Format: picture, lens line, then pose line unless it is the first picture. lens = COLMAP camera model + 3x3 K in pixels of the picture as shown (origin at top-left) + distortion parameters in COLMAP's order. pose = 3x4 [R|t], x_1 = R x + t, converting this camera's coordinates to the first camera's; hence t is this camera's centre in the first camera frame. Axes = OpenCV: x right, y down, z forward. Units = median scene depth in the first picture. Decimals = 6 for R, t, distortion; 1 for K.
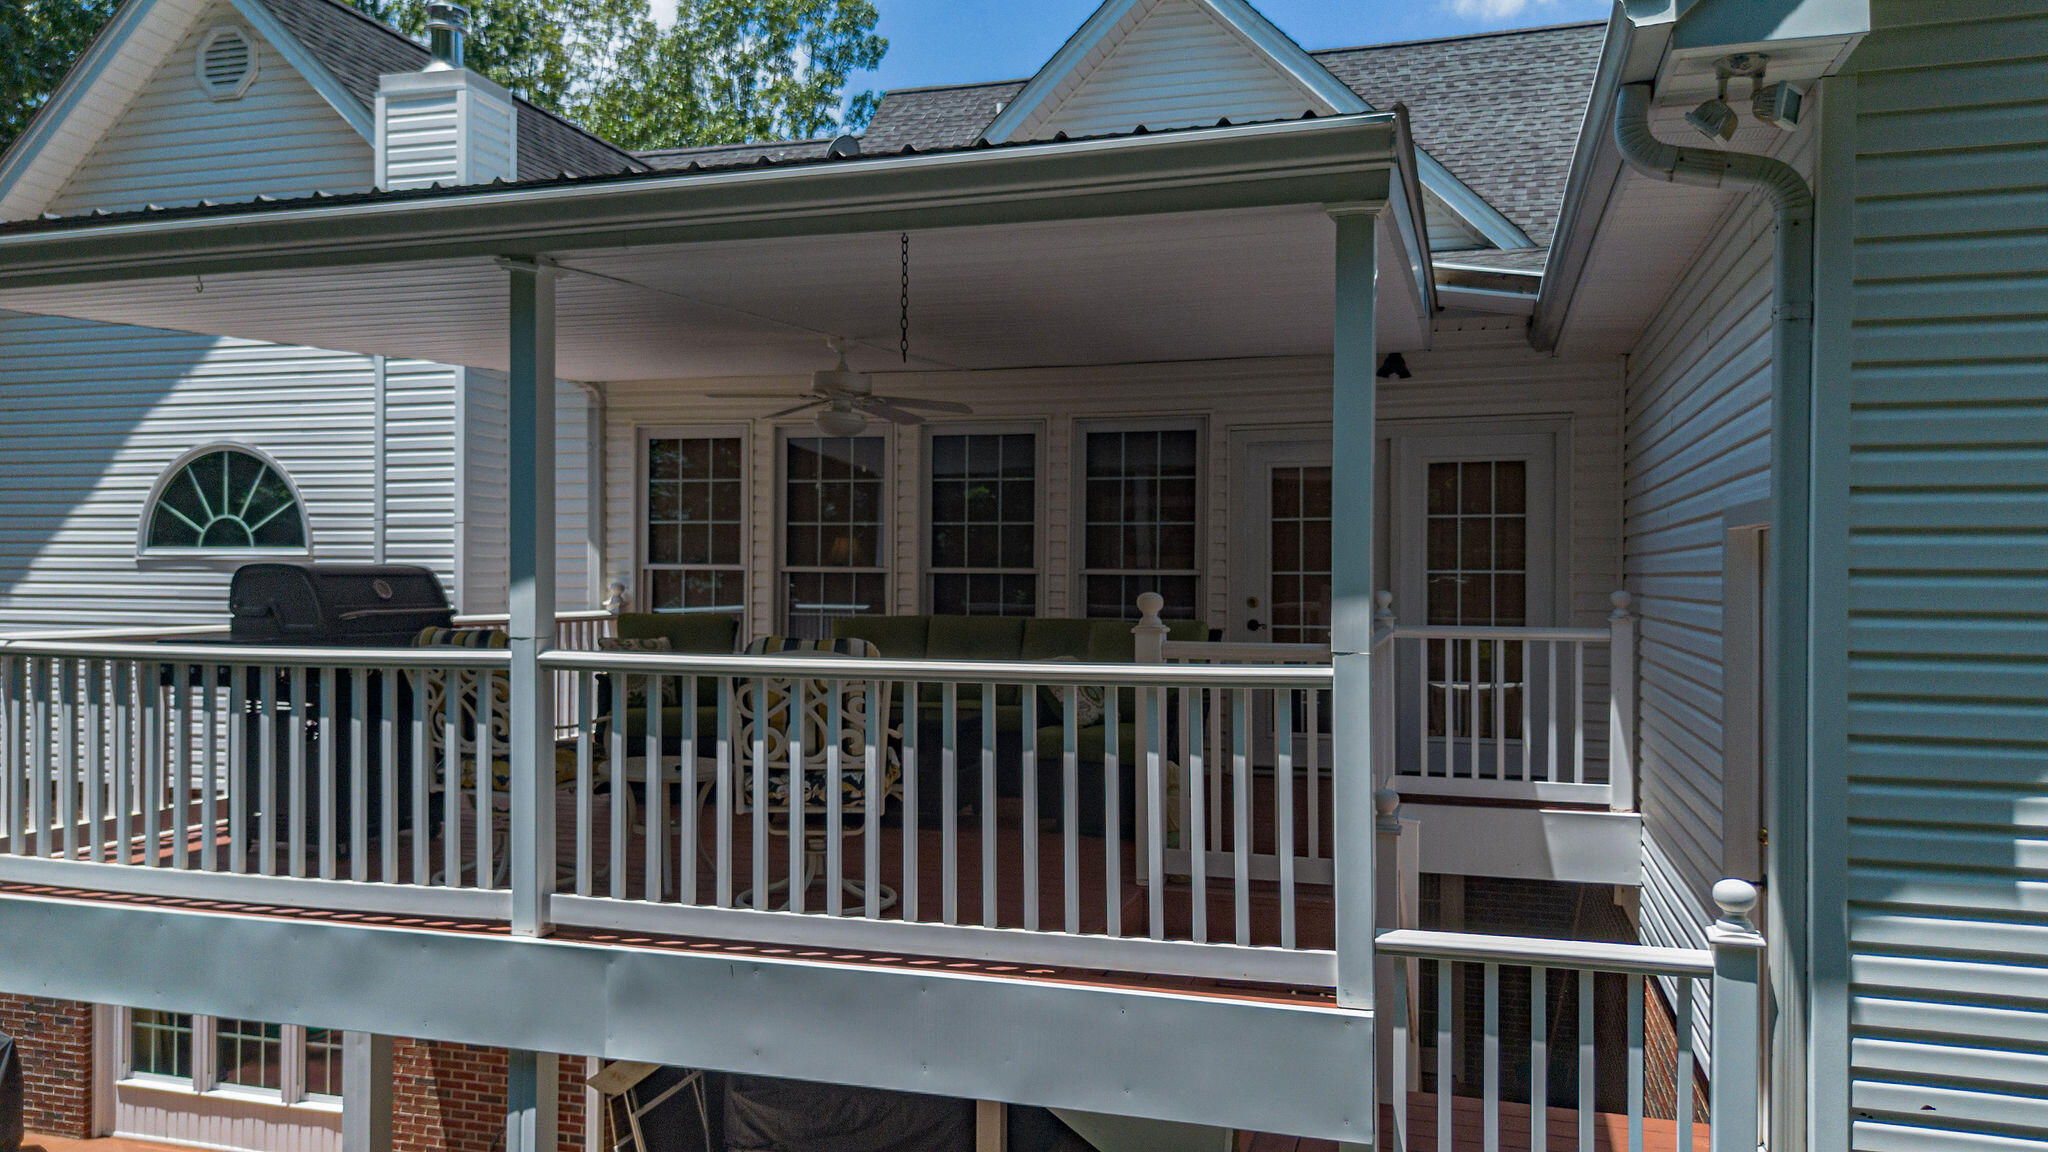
lens RADIAL K [[1474.8, 0, 1018.7], [0, 1474.8, 566.4], [0, 0, 1]] dist [0.039905, -0.034310]
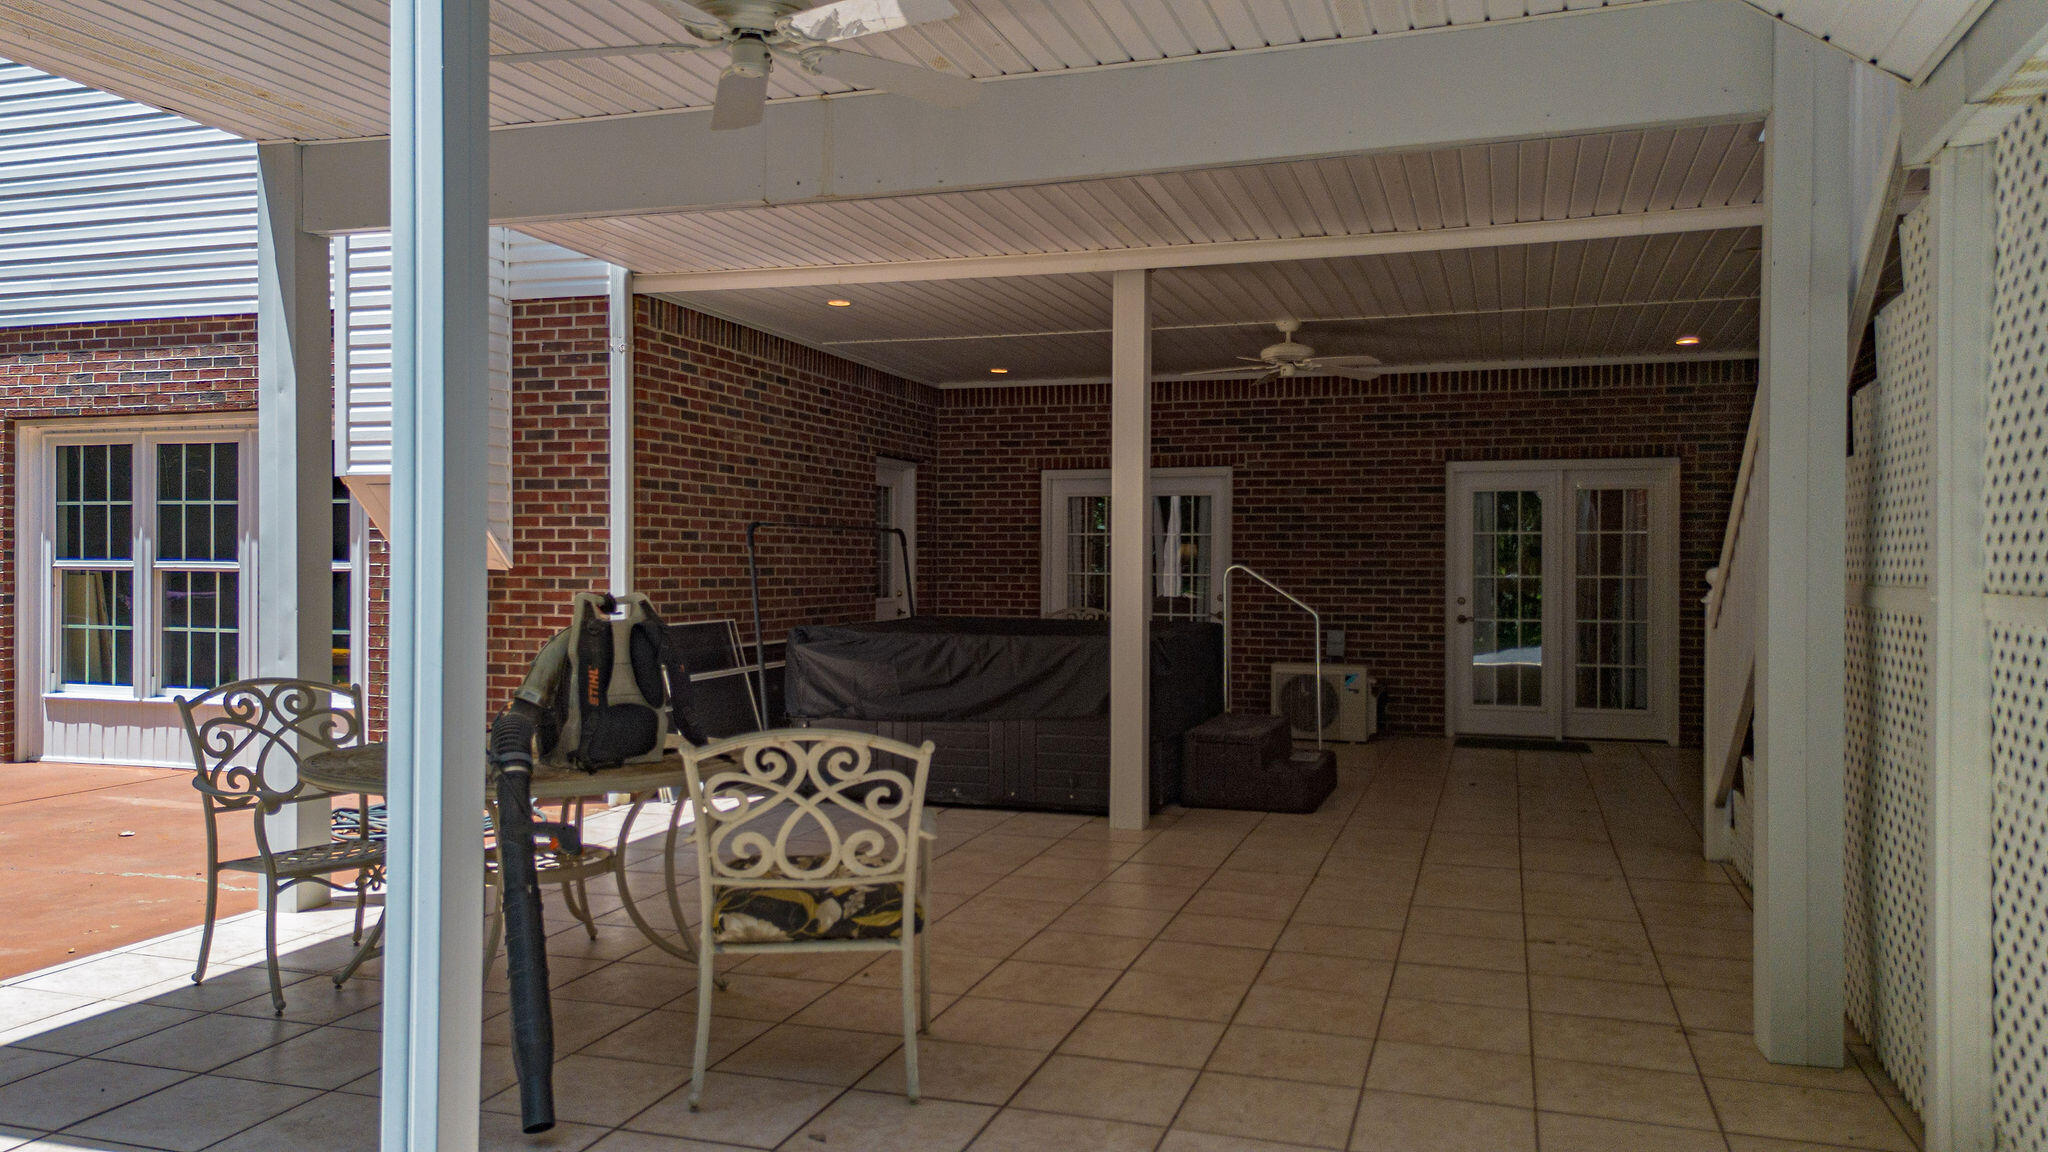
lens RADIAL K [[1460.7, 0, 1024.0], [0, 1460.7, 576.0], [0, 0, 1]] dist [0.064798, -0.065681]
pose [[0.999636, 0.000520, -0.026982, -0.045497], [-0.000139, 0.999900, 0.014153, 0.277900], [0.026986, -0.014144, 0.999536, 0.206534]]
